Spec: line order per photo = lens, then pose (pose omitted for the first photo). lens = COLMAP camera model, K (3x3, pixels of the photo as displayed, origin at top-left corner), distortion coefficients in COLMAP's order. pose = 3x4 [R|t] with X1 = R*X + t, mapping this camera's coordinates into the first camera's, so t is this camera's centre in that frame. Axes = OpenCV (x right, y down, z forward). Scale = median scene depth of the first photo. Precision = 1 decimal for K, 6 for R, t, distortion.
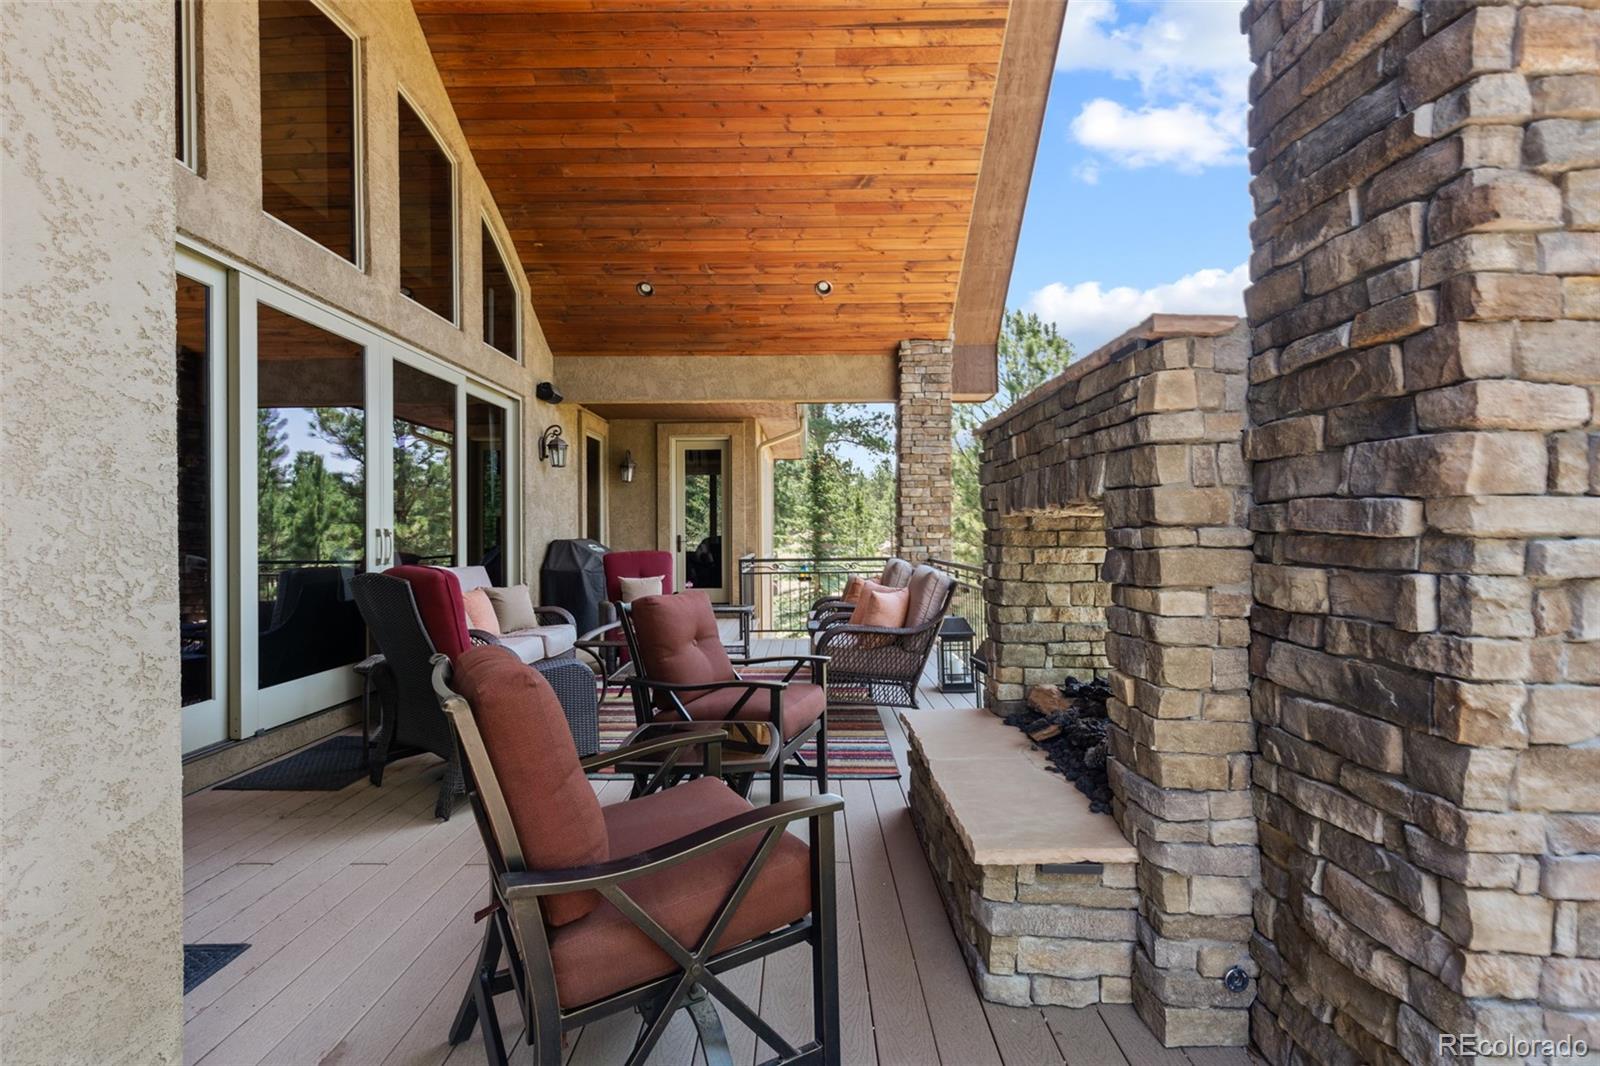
lens RADIAL K [[717.6, 0, 797.5], [0, 717.6, 536.9], [0, 0, 1]] dist [0.008636, -0.001827]
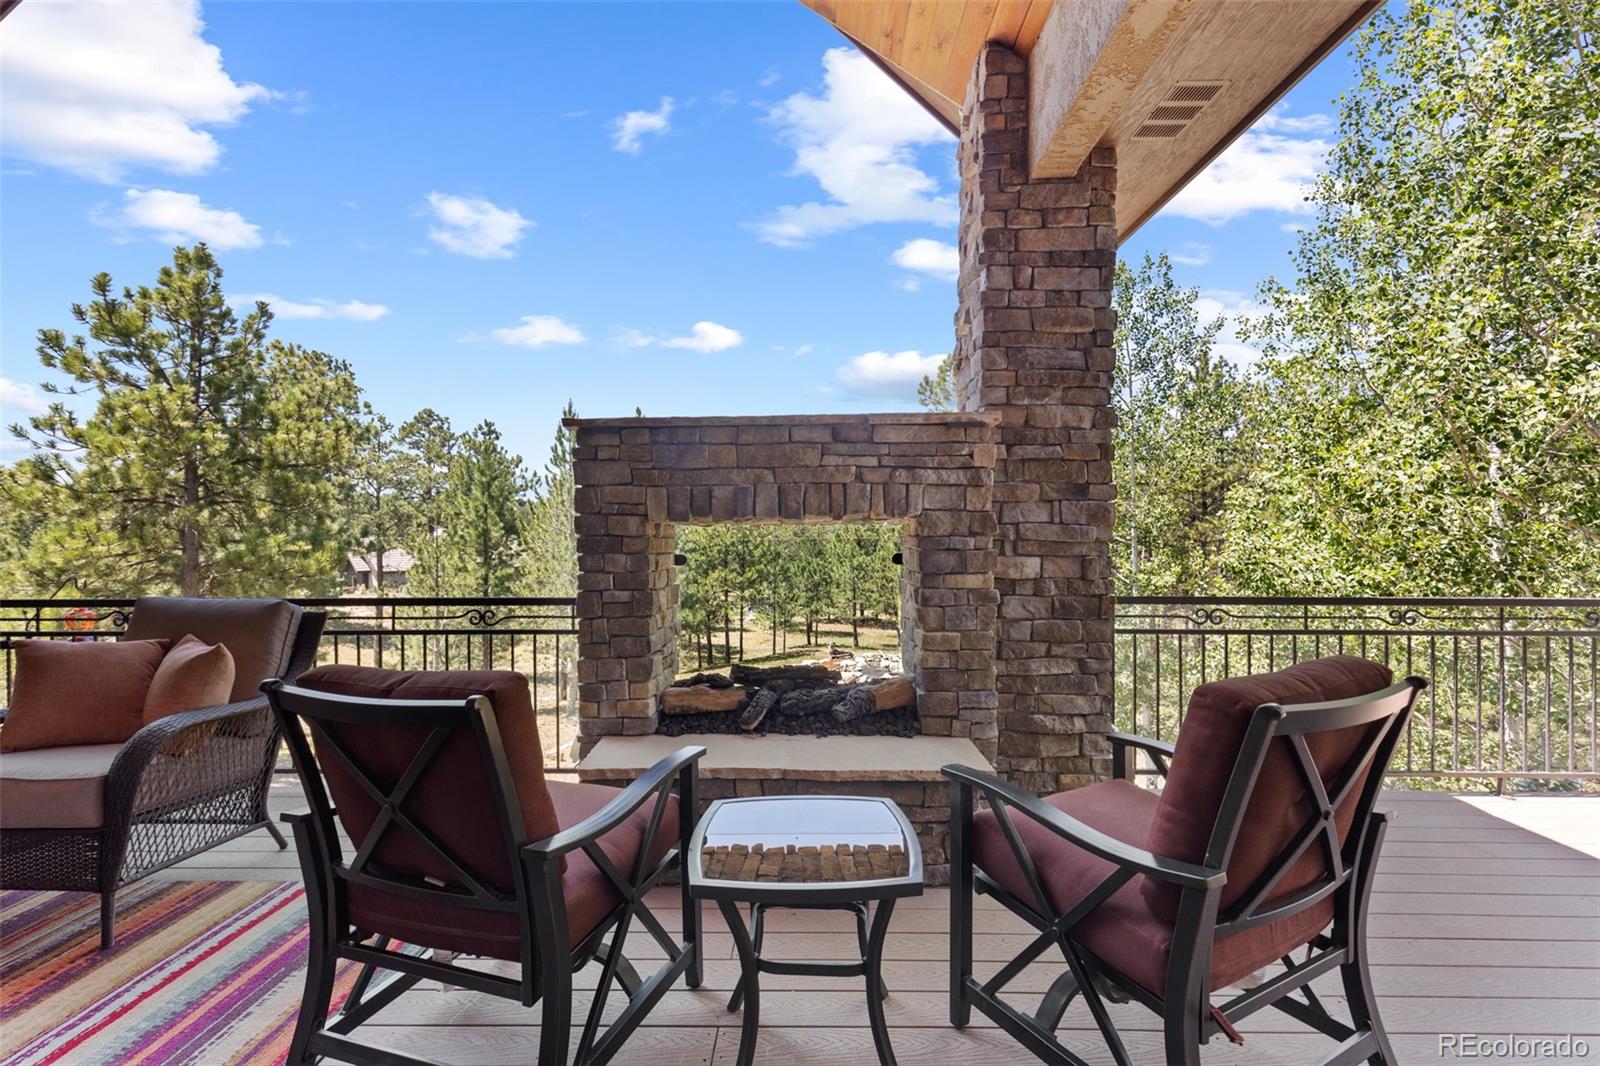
lens RADIAL K [[717.6, 0, 800.1], [0, 717.6, 536.8], [0, 0, 1]] dist [0.008636, -0.001827]
pose [[0.005471, 0.011096, 0.999923, -1.399892], [0.001224, 0.999938, -0.011102, 0.008090], [-0.999984, 0.001285, 0.005457, 1.704511]]
